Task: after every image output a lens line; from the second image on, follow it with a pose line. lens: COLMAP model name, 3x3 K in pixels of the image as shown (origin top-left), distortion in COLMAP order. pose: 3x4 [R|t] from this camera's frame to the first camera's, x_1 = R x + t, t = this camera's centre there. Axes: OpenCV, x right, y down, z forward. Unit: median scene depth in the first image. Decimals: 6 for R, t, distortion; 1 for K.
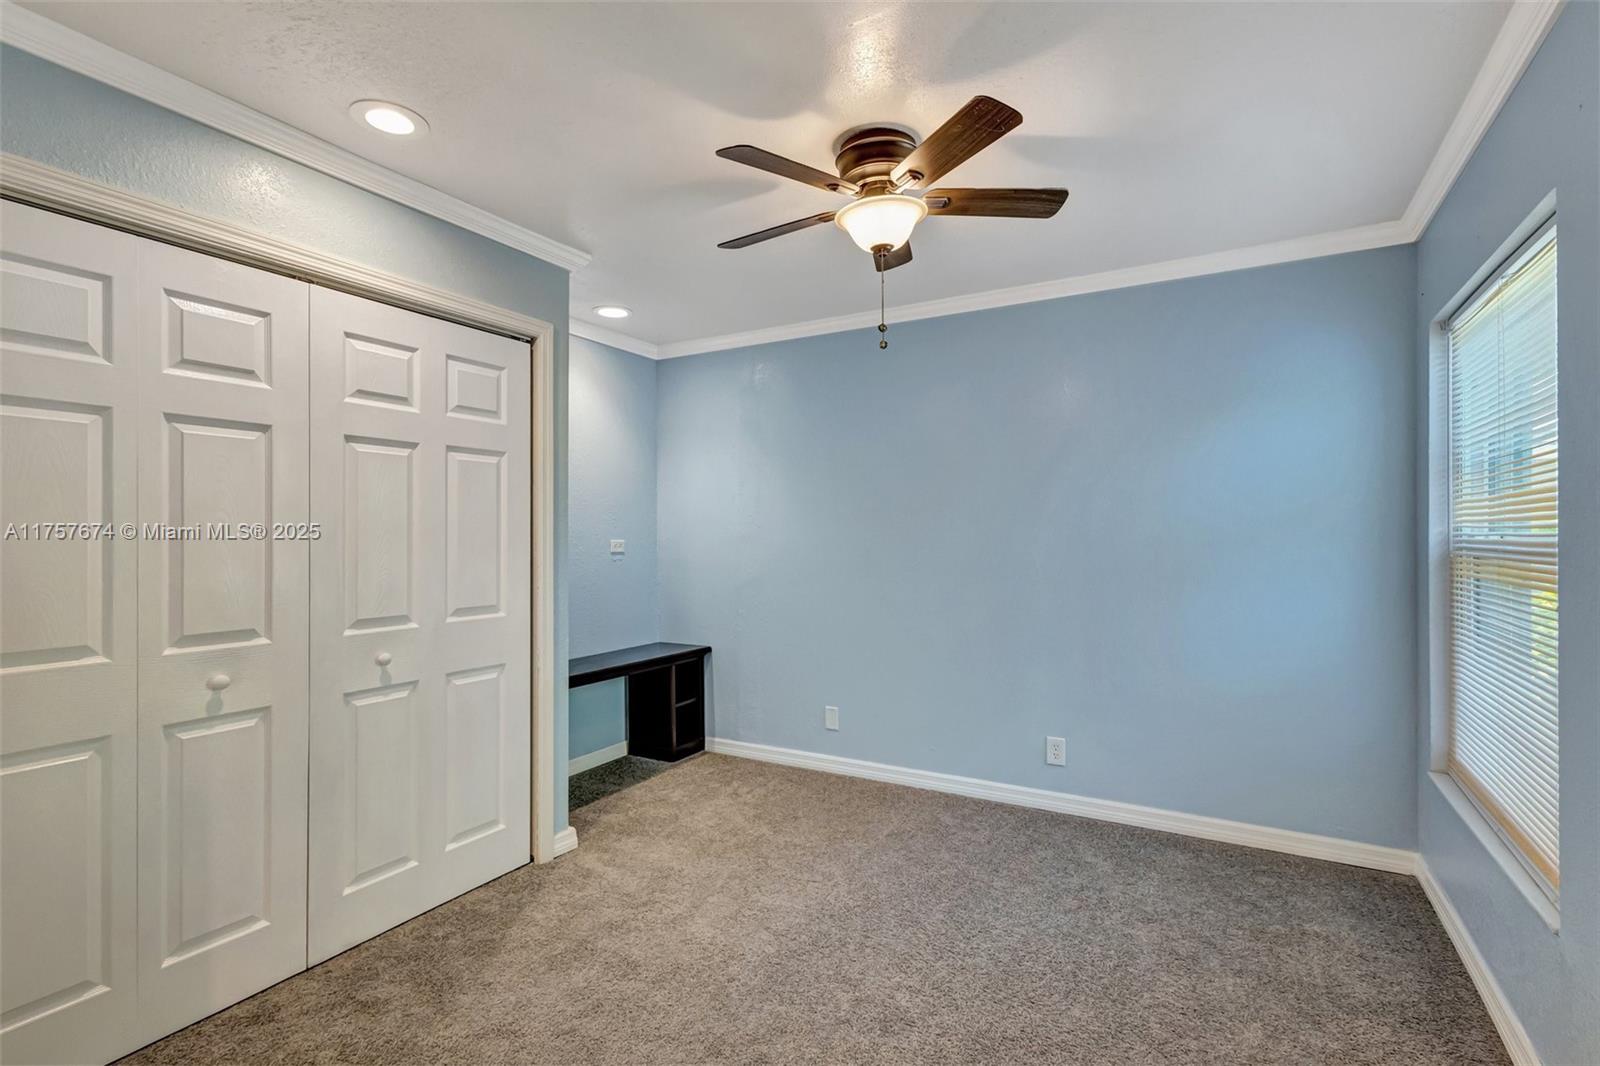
lens RADIAL K [[738.6, 0, 797.5], [0, 738.6, 538.3], [0, 0, 1]] dist [0.011323, -0.002328]
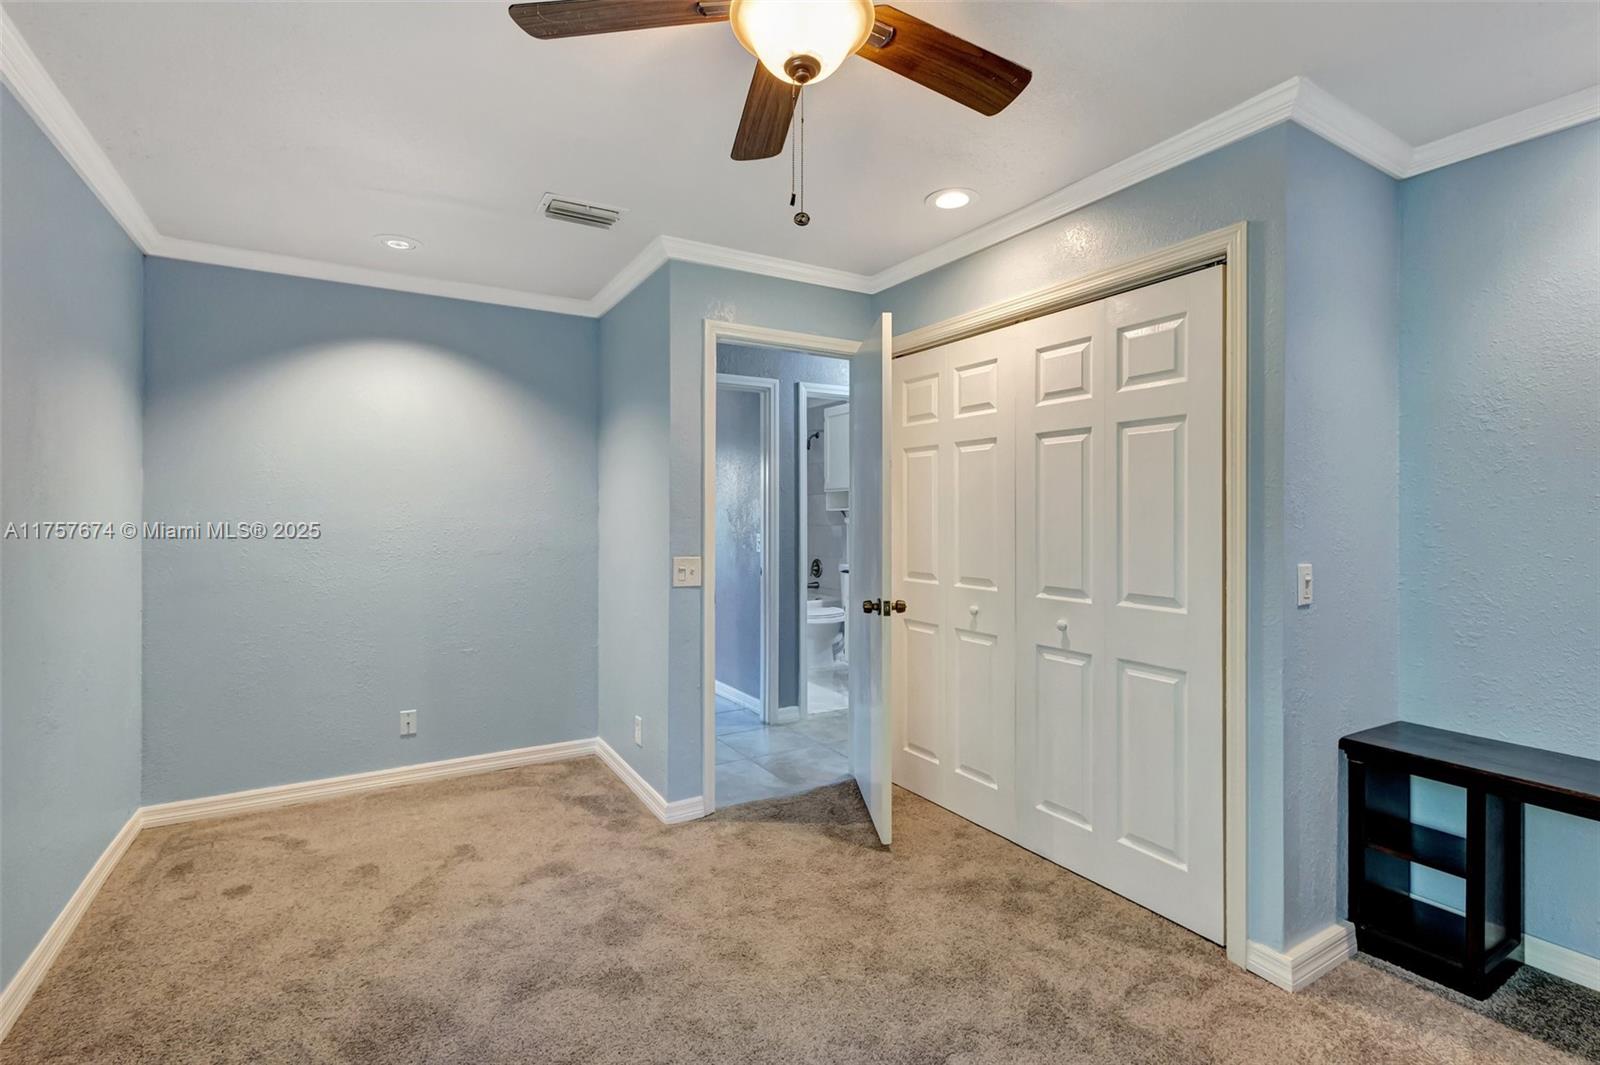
lens RADIAL K [[738.6, 0, 799.6], [0, 738.6, 514.6], [0, 0, 1]] dist [0.011323, -0.002328]
pose [[-0.484512, 0.002370, -0.874781, 0.598966], [-0.002021, 0.999991, 0.003829, -0.008549], [0.874782, 0.003623, -0.484503, 1.149883]]
